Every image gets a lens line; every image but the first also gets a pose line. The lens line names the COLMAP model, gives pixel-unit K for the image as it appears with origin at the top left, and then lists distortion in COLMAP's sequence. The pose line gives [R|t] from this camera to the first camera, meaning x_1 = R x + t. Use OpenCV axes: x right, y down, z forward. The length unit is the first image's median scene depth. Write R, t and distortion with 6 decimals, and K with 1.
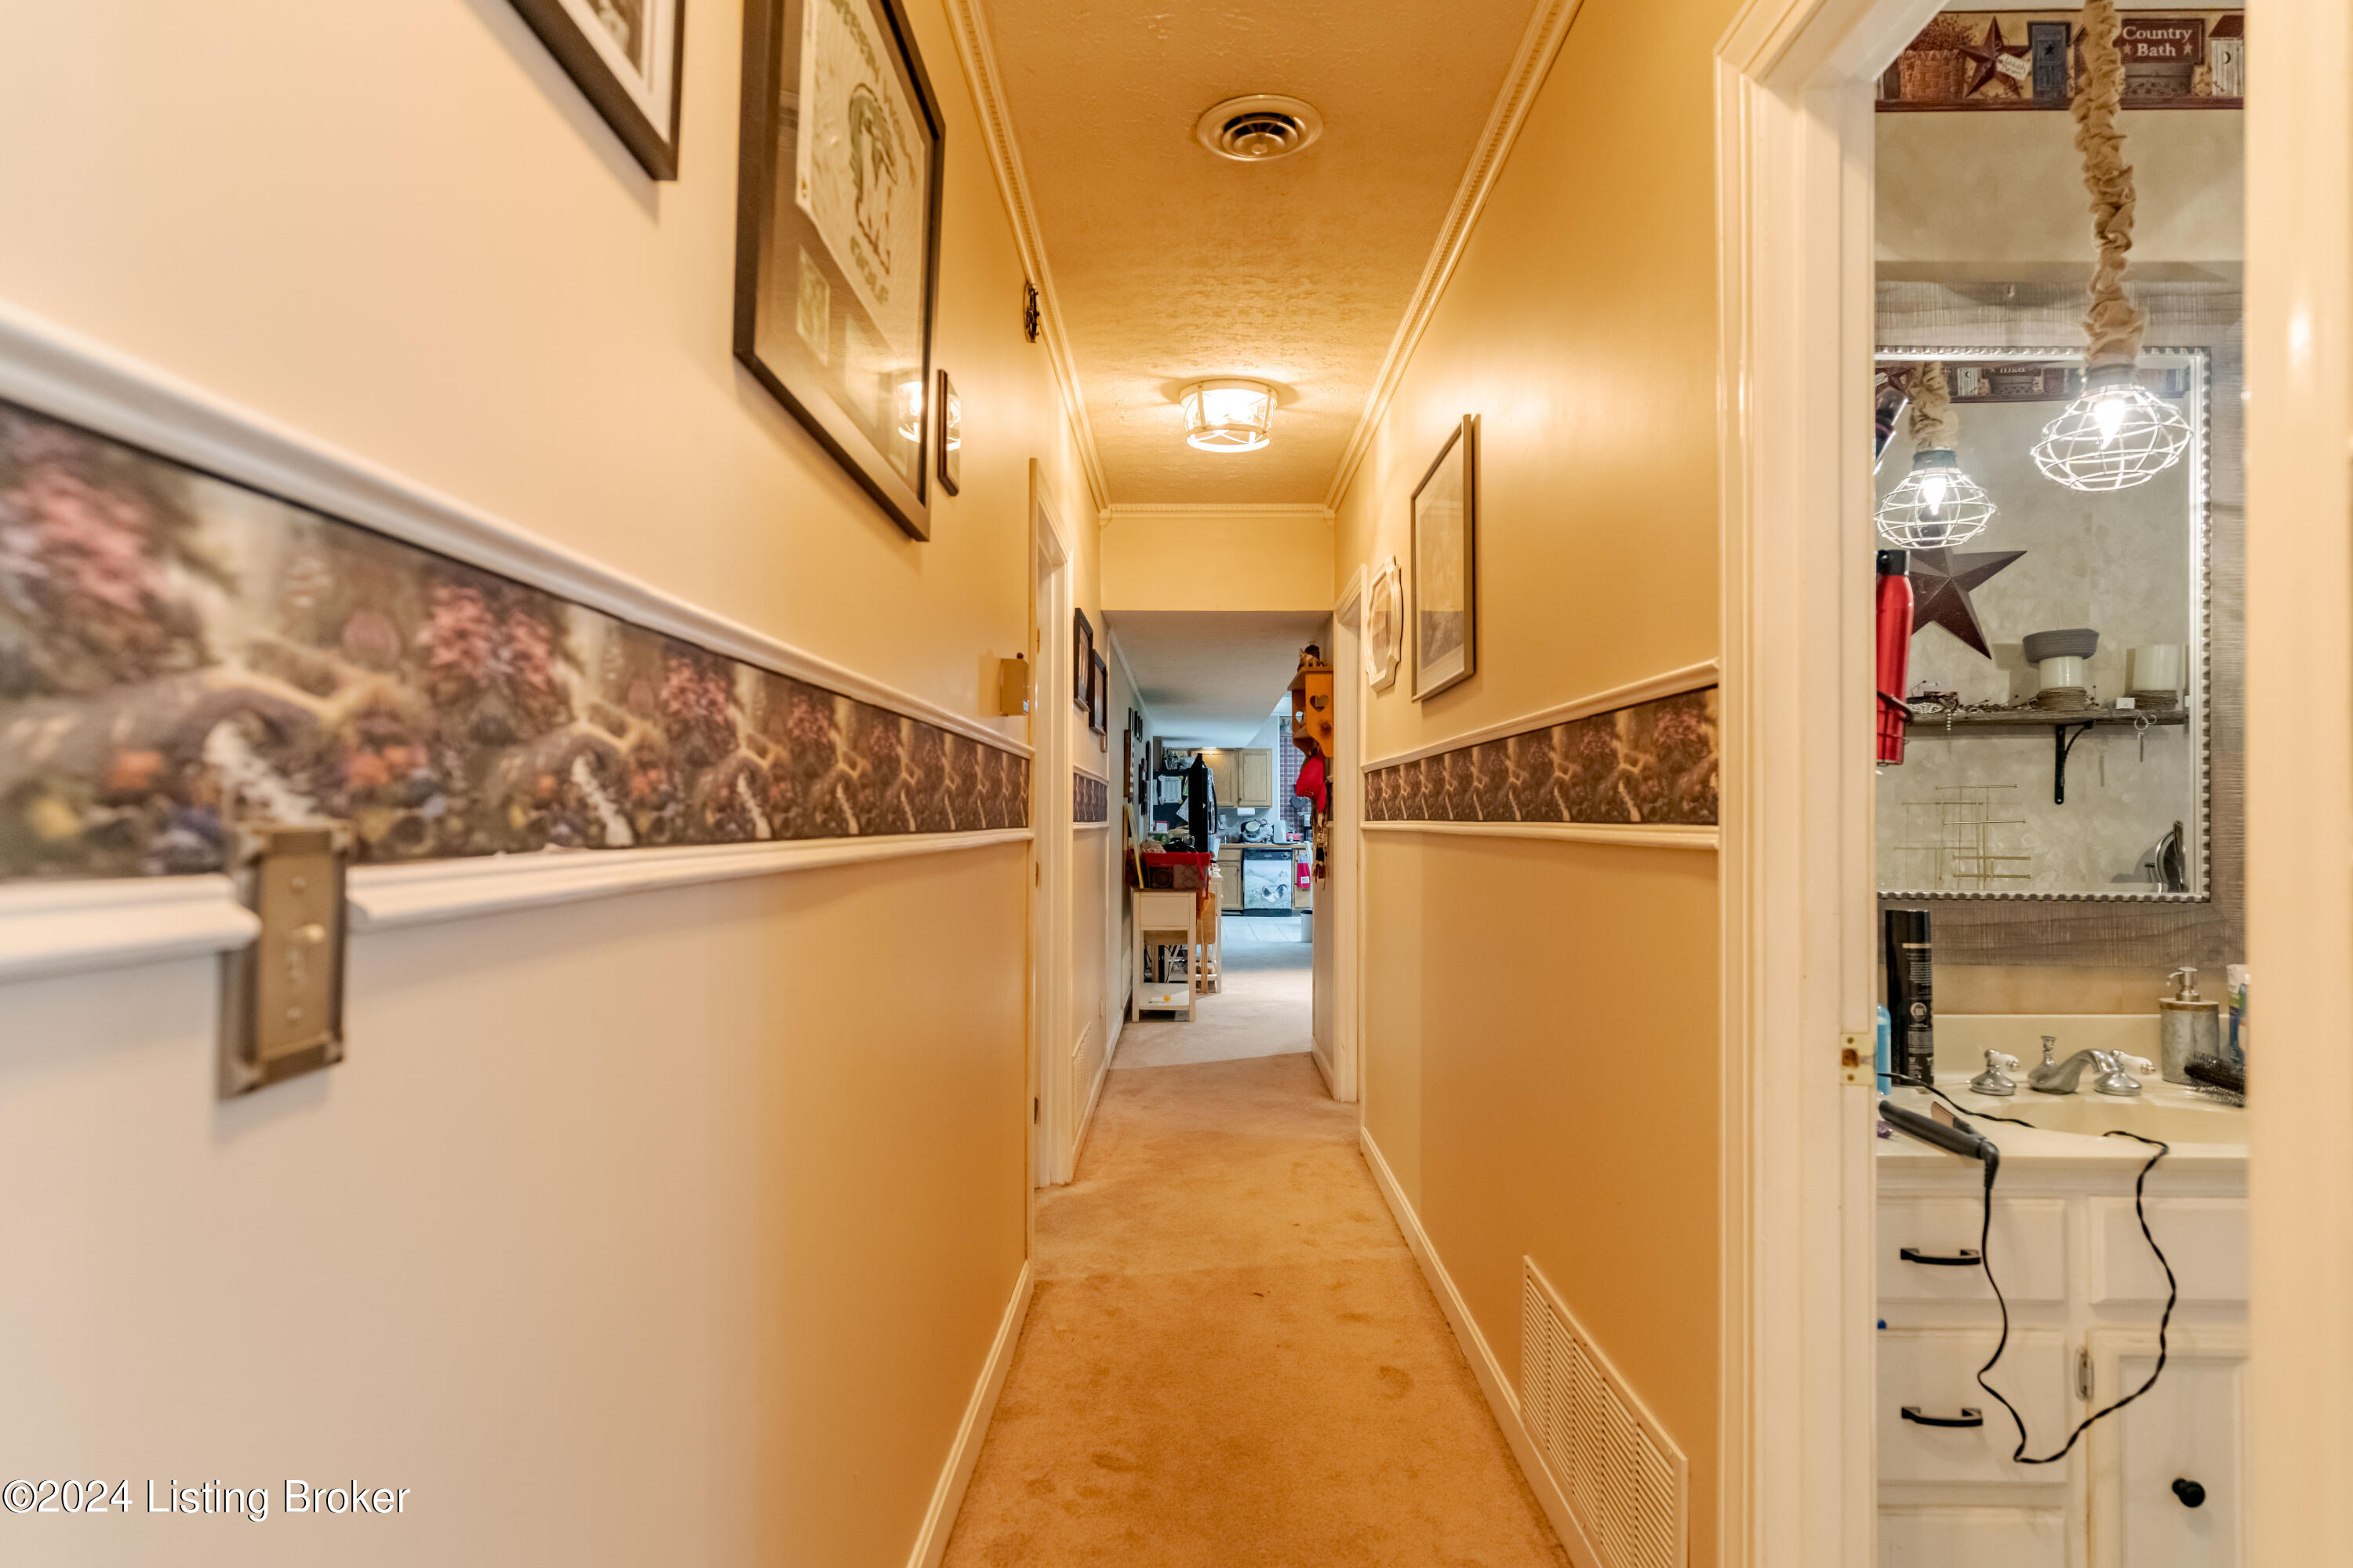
lens RADIAL K [[1380.3, 0, 1177.0], [0, 1380.3, 779.7], [0, 0, 1]] dist [0.009822, 0.001611]
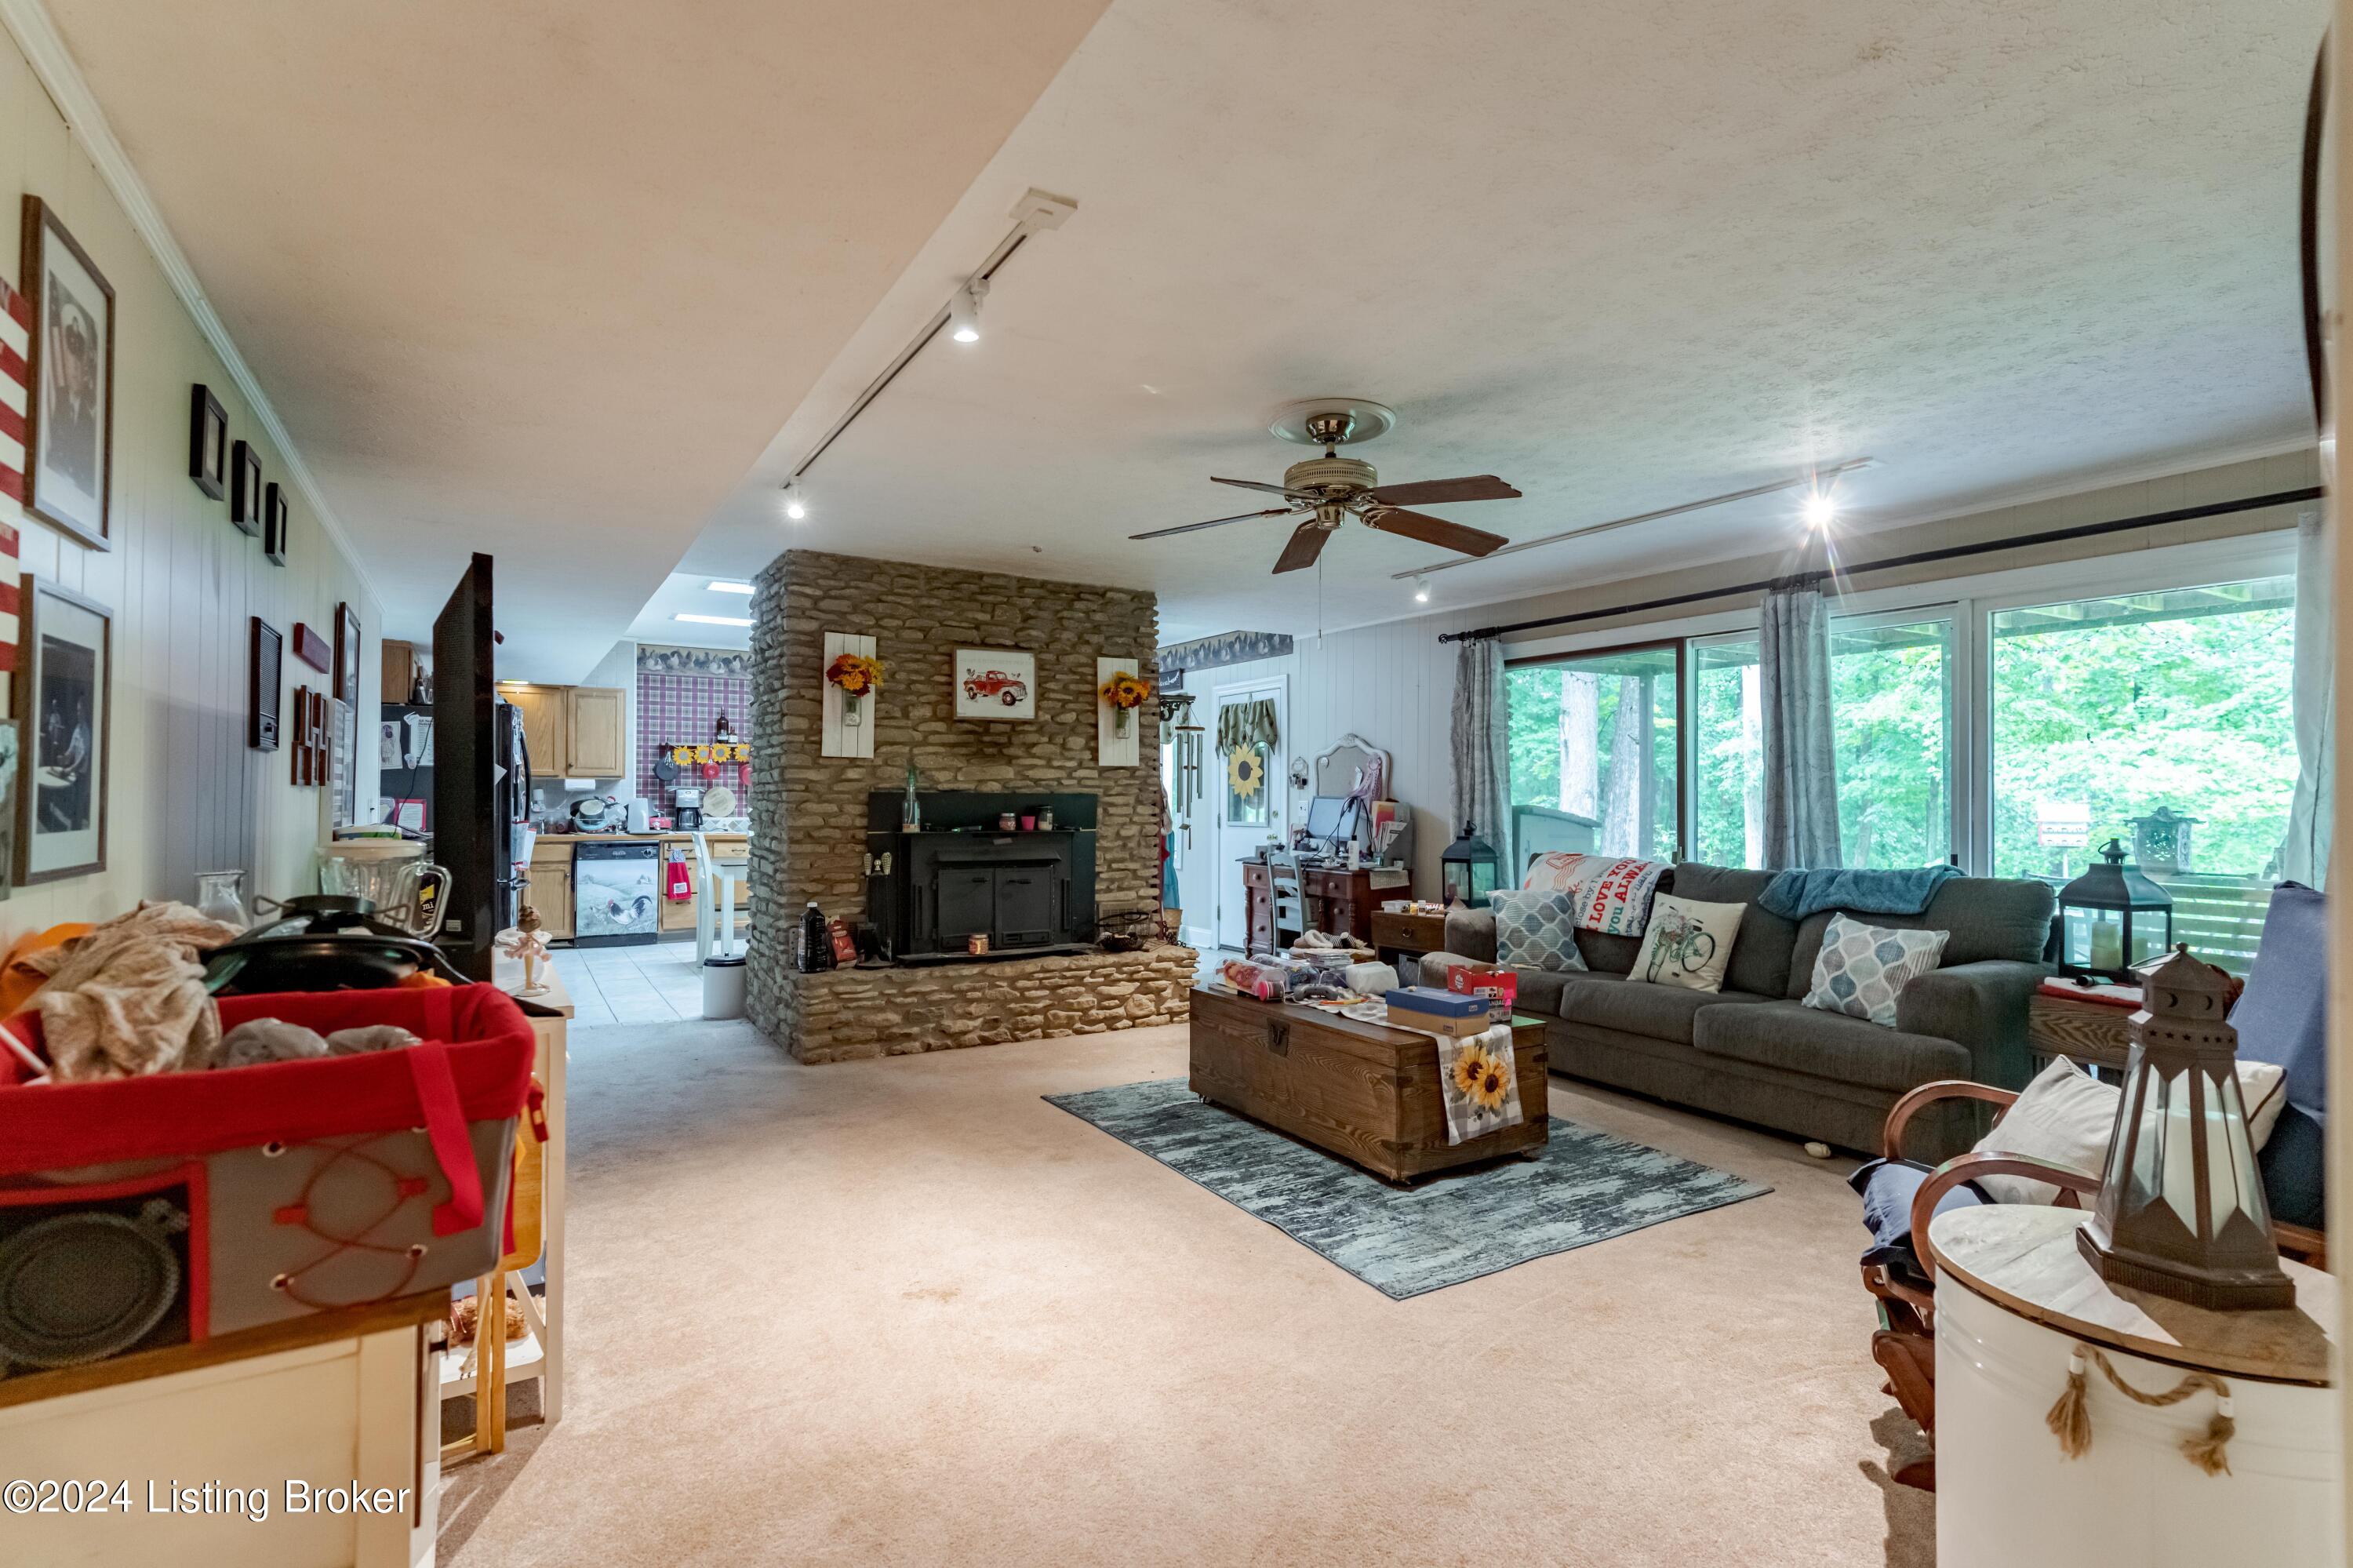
lens RADIAL K [[1126.0, 0, 1173.2], [0, 1126.0, 782.0], [0, 0, 1]] dist [0.002190, 0.000198]
pose [[0.850296, 0.007628, 0.526250, 0.008774], [-0.015481, 0.999825, 0.010521, 0.012192], [-0.526077, -0.017093, 0.850265, 0.411767]]
